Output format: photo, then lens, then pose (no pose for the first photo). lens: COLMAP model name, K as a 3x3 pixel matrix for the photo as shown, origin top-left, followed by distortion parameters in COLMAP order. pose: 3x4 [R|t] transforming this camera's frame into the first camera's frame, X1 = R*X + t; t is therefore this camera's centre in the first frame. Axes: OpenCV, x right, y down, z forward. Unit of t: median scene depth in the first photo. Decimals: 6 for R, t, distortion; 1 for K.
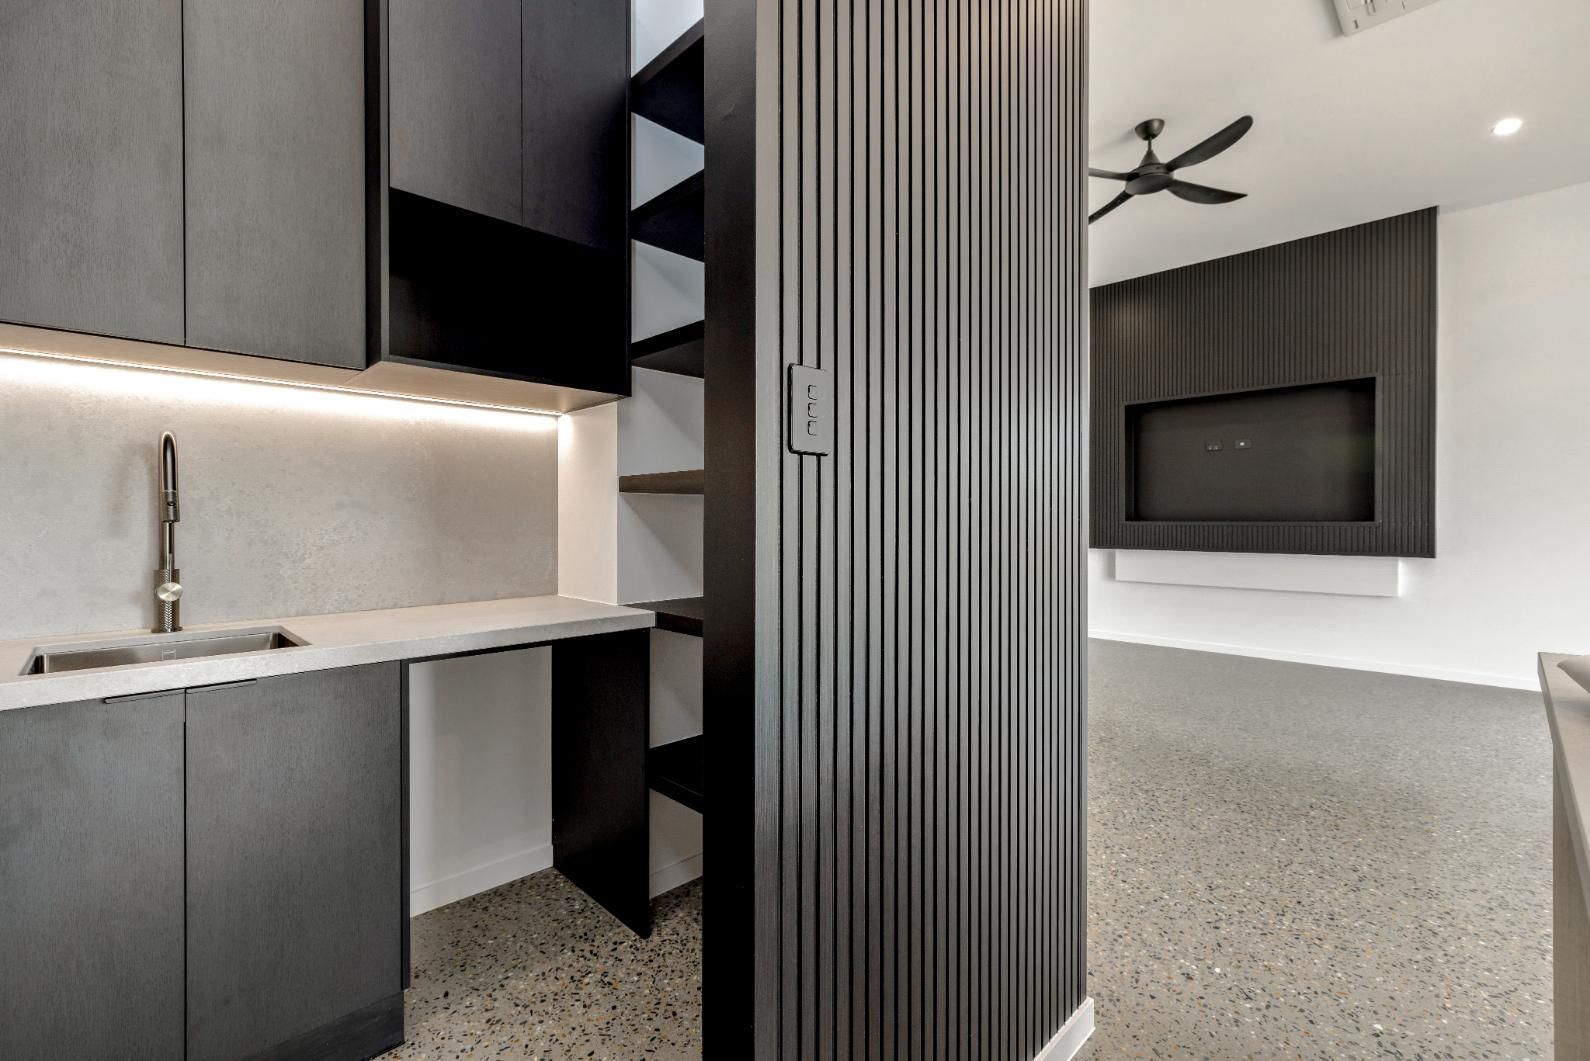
lens RADIAL K [[654.1, 0, 793.5], [0, 654.1, 524.0], [0, 0, 1]] dist [0.012278, -0.000229]
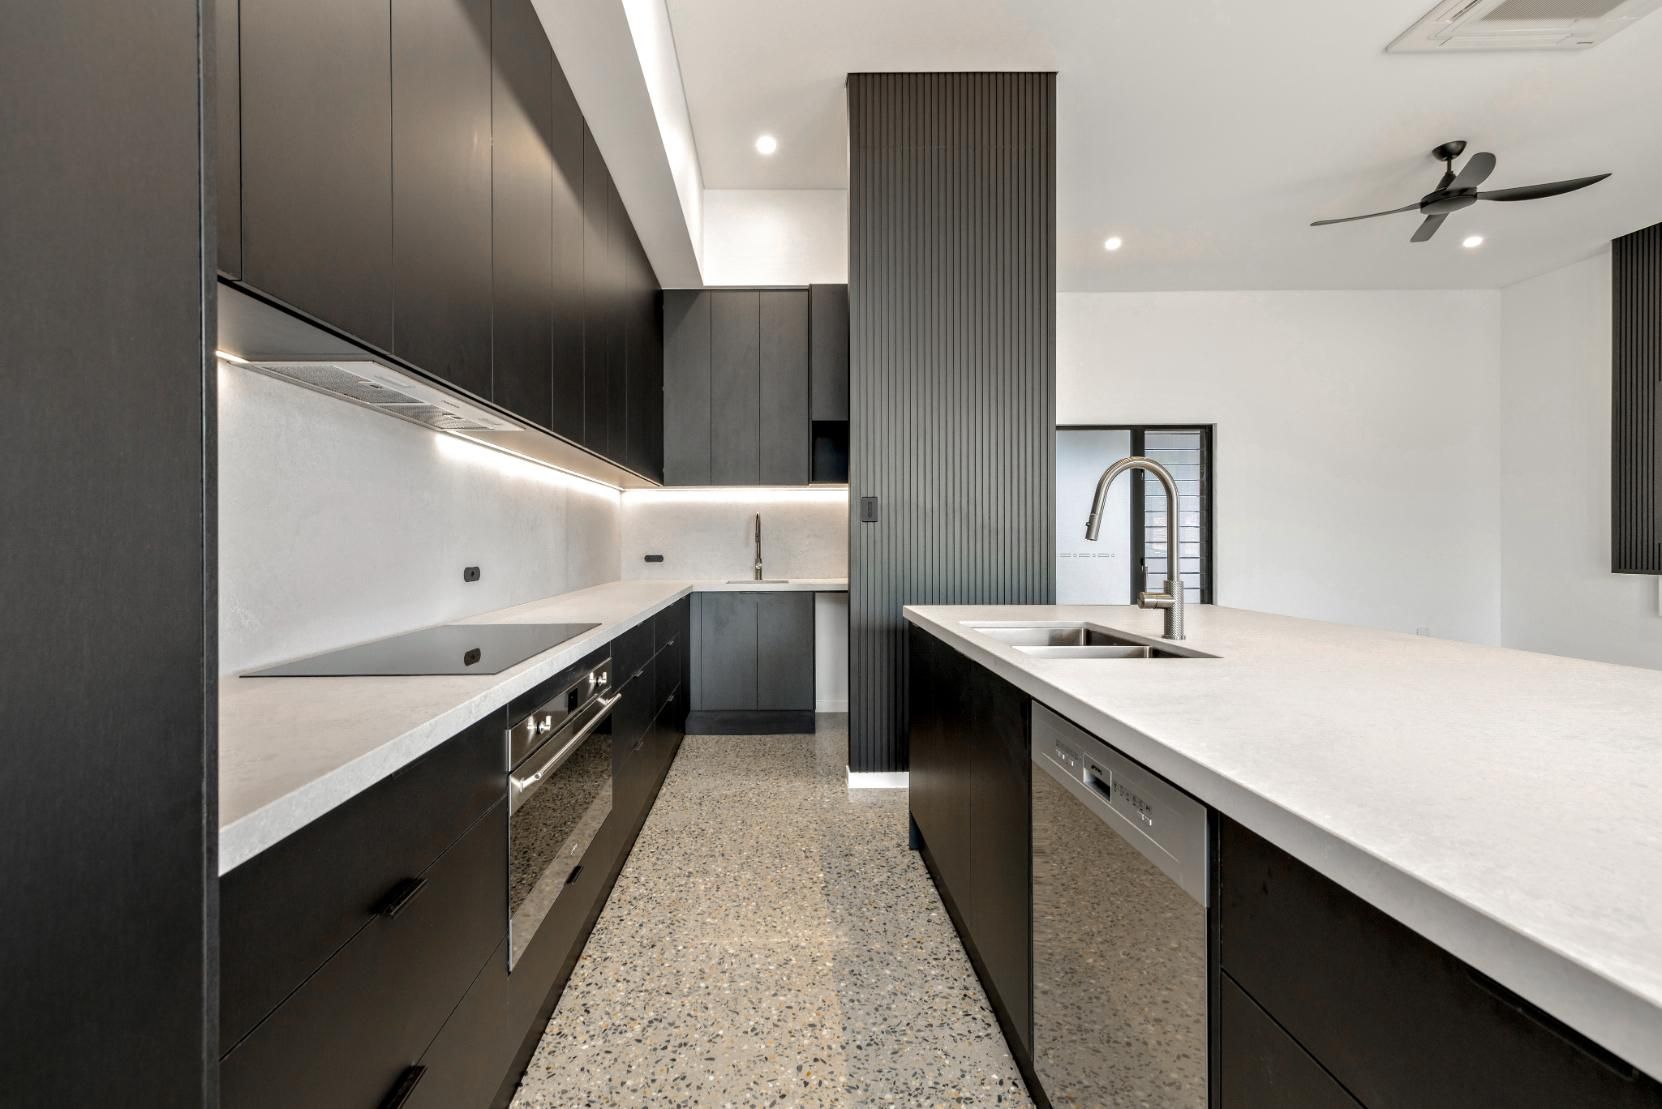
lens RADIAL K [[716.2, 0, 821.5], [0, 716.2, 551.3], [0, 0, 1]] dist [0.010853, 0.000432]
pose [[0.732494, 0.004093, -0.680761, 1.361039], [0.003445, 0.999947, 0.009719, 0.006129], [0.680765, -0.009464, 0.732441, -1.092411]]
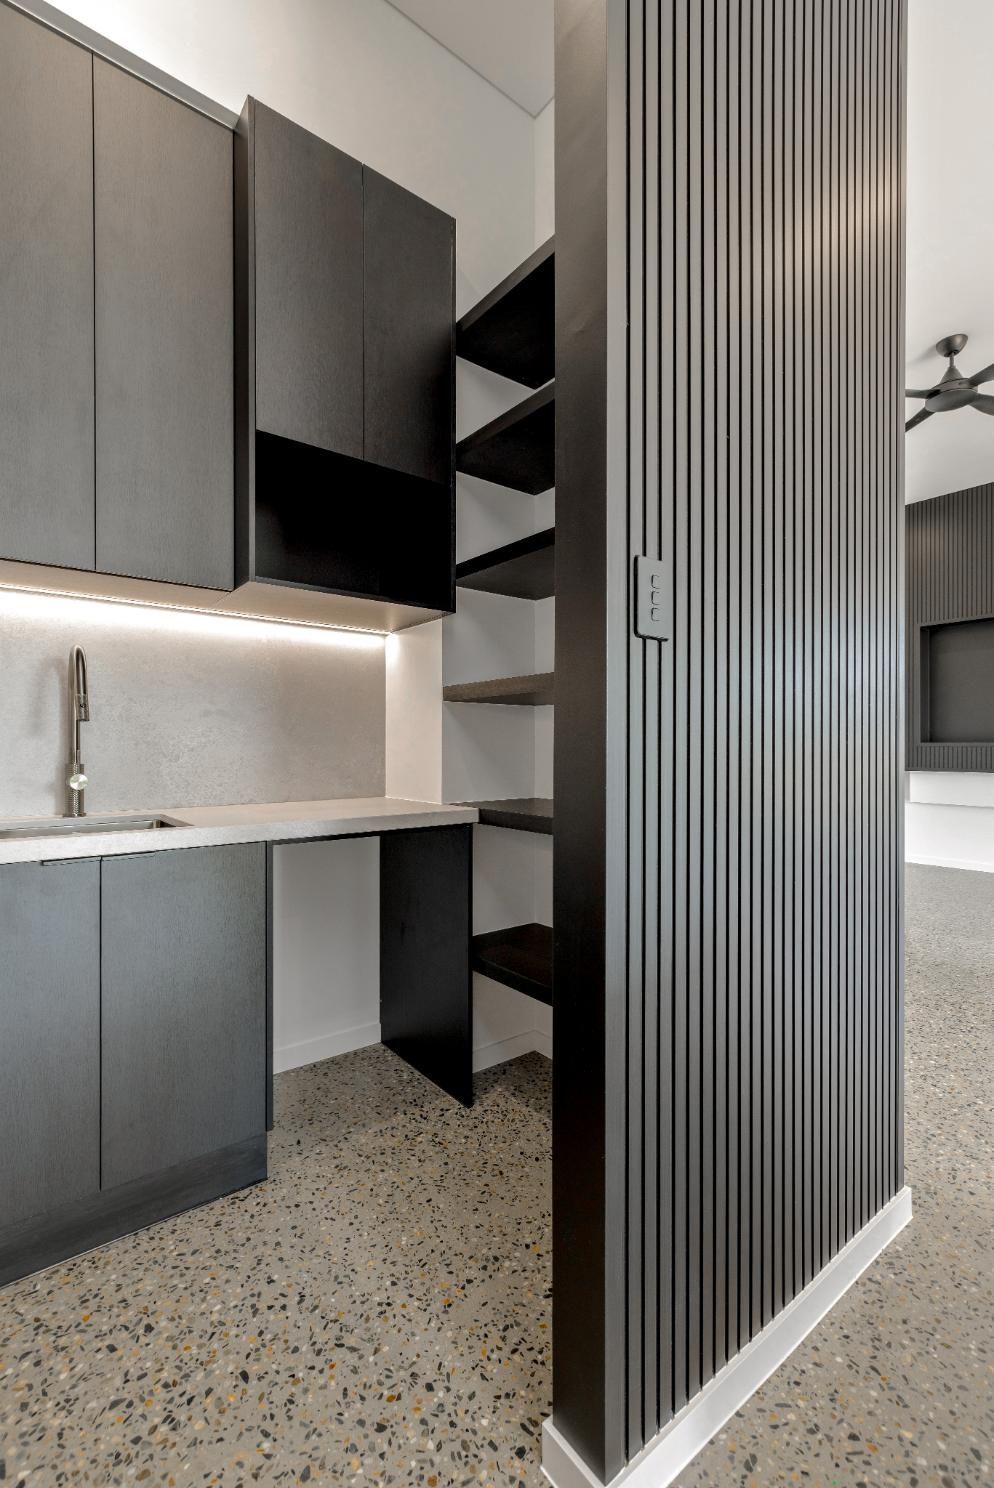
lens RADIAL K [[621.2, 0, 511.0], [0, 621.2, 749.7], [0, 0, 1]] dist [0.012215, 0.000015]
pose [[0.994638, 0.001800, -0.103407, -0.054242], [-0.002264, 0.999988, -0.004362, 0.044034], [0.103397, 0.004573, 0.994630, -0.027649]]
